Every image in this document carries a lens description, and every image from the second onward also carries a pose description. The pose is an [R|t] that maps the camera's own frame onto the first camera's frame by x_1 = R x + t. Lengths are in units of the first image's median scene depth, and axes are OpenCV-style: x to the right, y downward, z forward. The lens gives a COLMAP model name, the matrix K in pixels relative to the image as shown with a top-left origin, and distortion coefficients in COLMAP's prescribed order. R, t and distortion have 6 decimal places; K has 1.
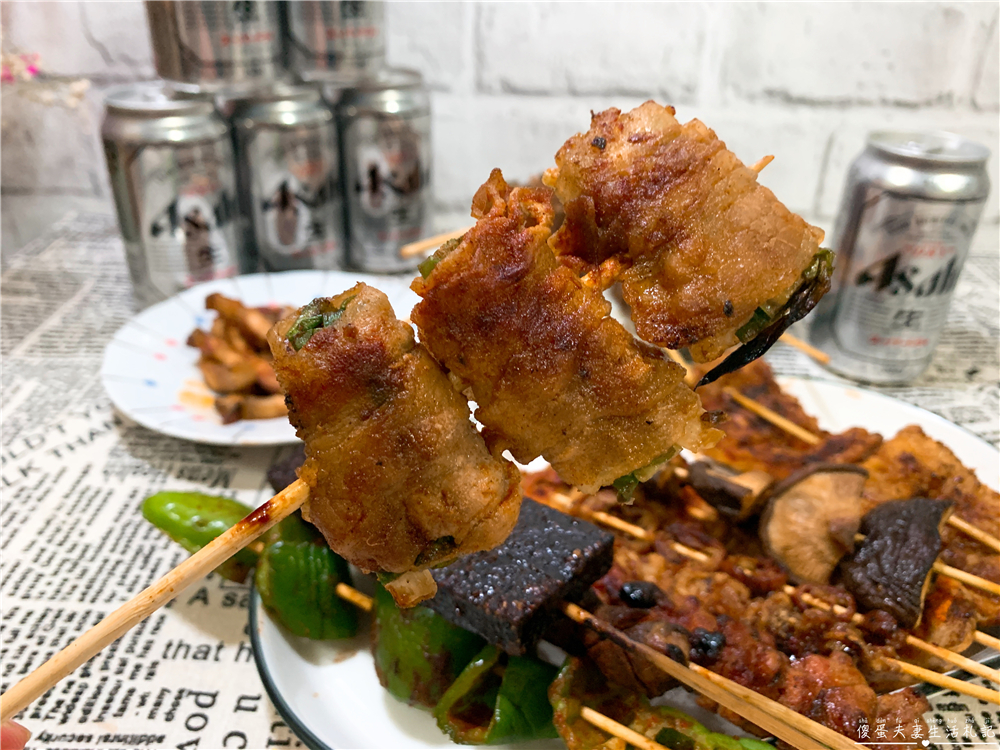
lens RADIAL K [[799.8, 0, 500.4], [0, 799.8, 367.8], [0, 0, 1]] dist [-0.013562, 0.004092]
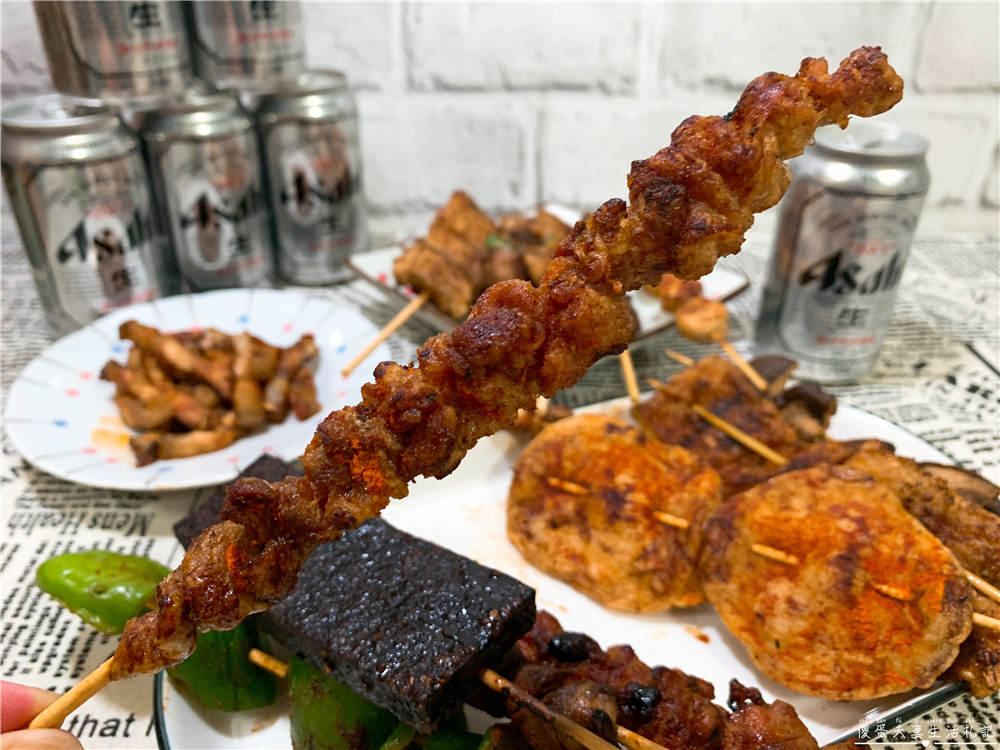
lens RADIAL K [[807.0, 0, 496.5], [0, 807.0, 376.5], [0, 0, 1]] dist [-0.020953, 0.013014]
pose [[0.998134, -0.045723, 0.040459, 0.040446], [0.044748, 0.998693, 0.024679, -0.039450], [-0.041535, -0.022823, 0.998876, 0.041581]]
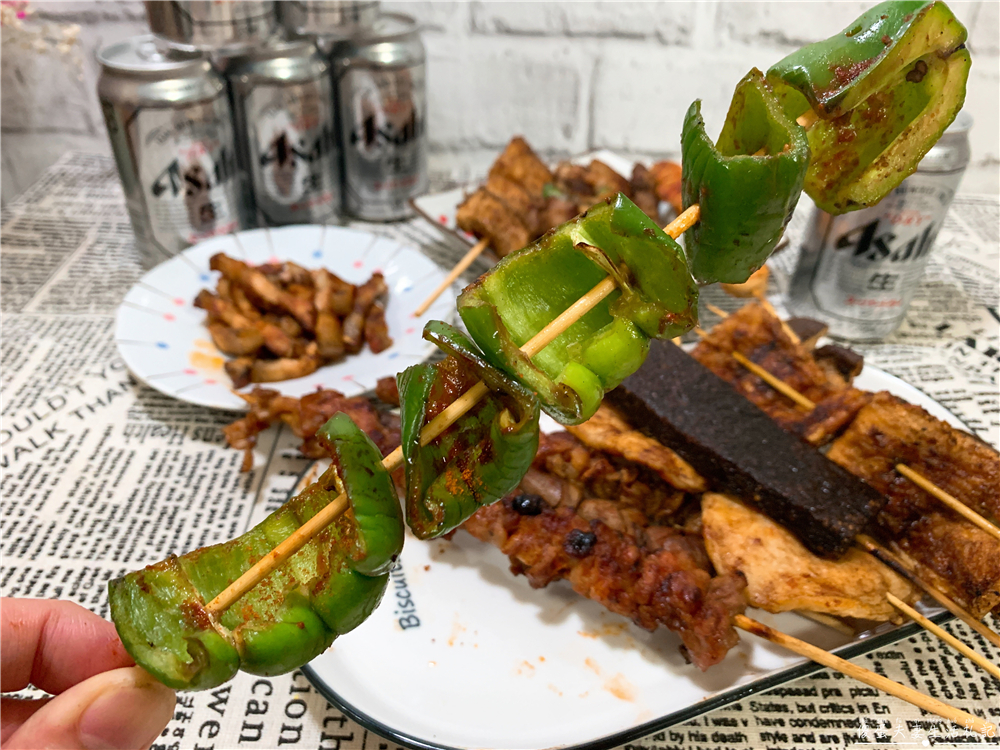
lens RADIAL K [[791.3, 0, 500.0], [0, 791.3, 375.0], [0, 0, 1]] dist [-0.012544, 0.005293]
pose [[0.999963, 0.001888, 0.008336, -0.000654], [-0.002866, 0.992893, 0.118978, -0.073573], [-0.008052, -0.118998, 0.992862, -0.048689]]
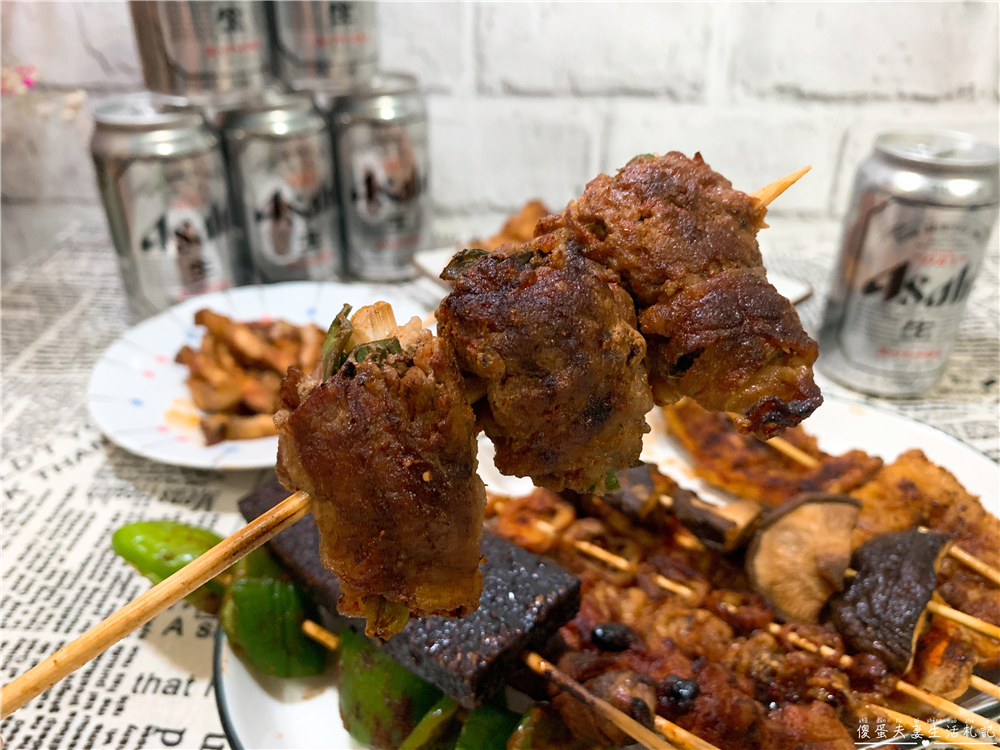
lens RADIAL K [[803.7, 0, 490.6], [0, 803.7, 374.4], [0, 0, 1]] dist [-0.015634, 0.006626]
pose [[0.999209, -0.005676, -0.039355, 0.043615], [0.006240, 0.999879, 0.014235, -0.029387], [0.039270, -0.014469, 0.999124, 0.023380]]
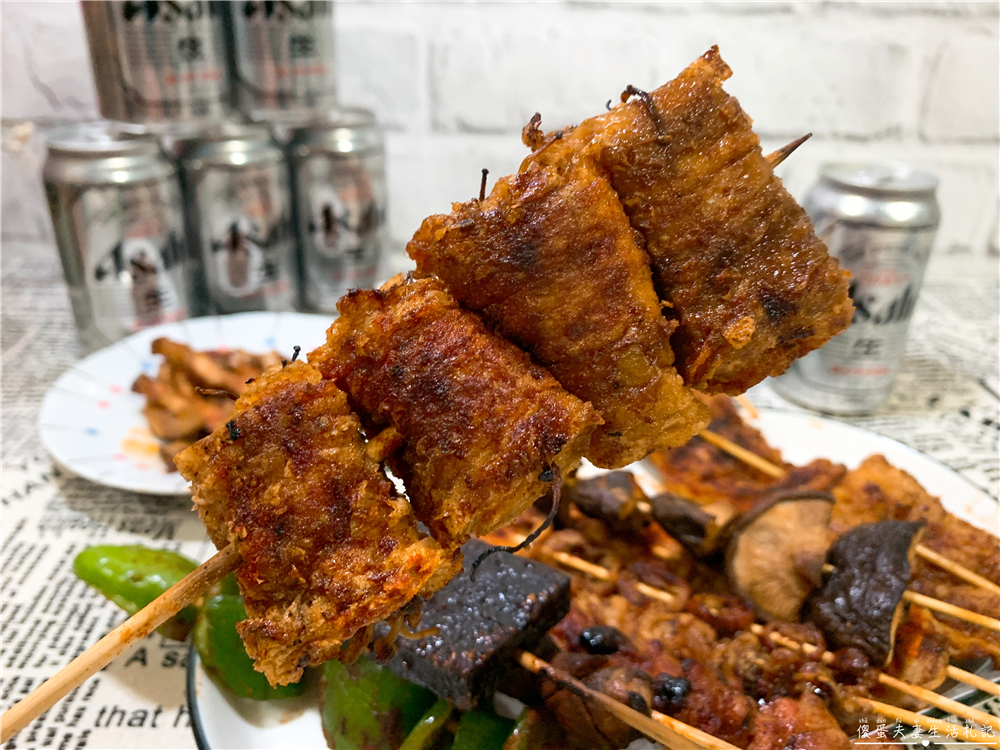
lens RADIAL K [[804.1, 0, 496.4], [0, 804.1, 370.6], [0, 0, 1]] dist [-0.009419, -0.002256]
pose [[0.999106, -0.023072, 0.035411, 0.015367], [0.024724, 0.998591, -0.046946, 0.003377], [-0.034278, 0.047780, 0.998270, 0.021269]]
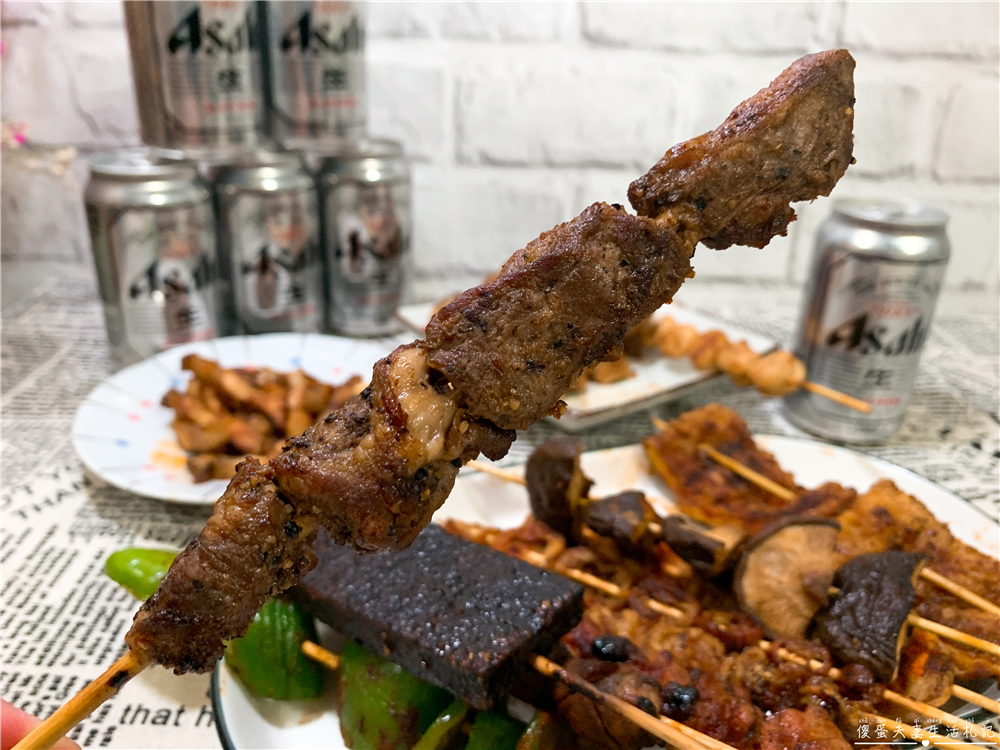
lens RADIAL K [[799.8, 0, 500.4], [0, 799.8, 367.8], [0, 0, 1]] dist [-0.013562, 0.004092]
pose [[0.999804, -0.001491, 0.019766, 0.012003], [0.003245, 0.996029, -0.088973, 0.017119], [-0.019555, 0.089020, 0.995838, -0.002865]]
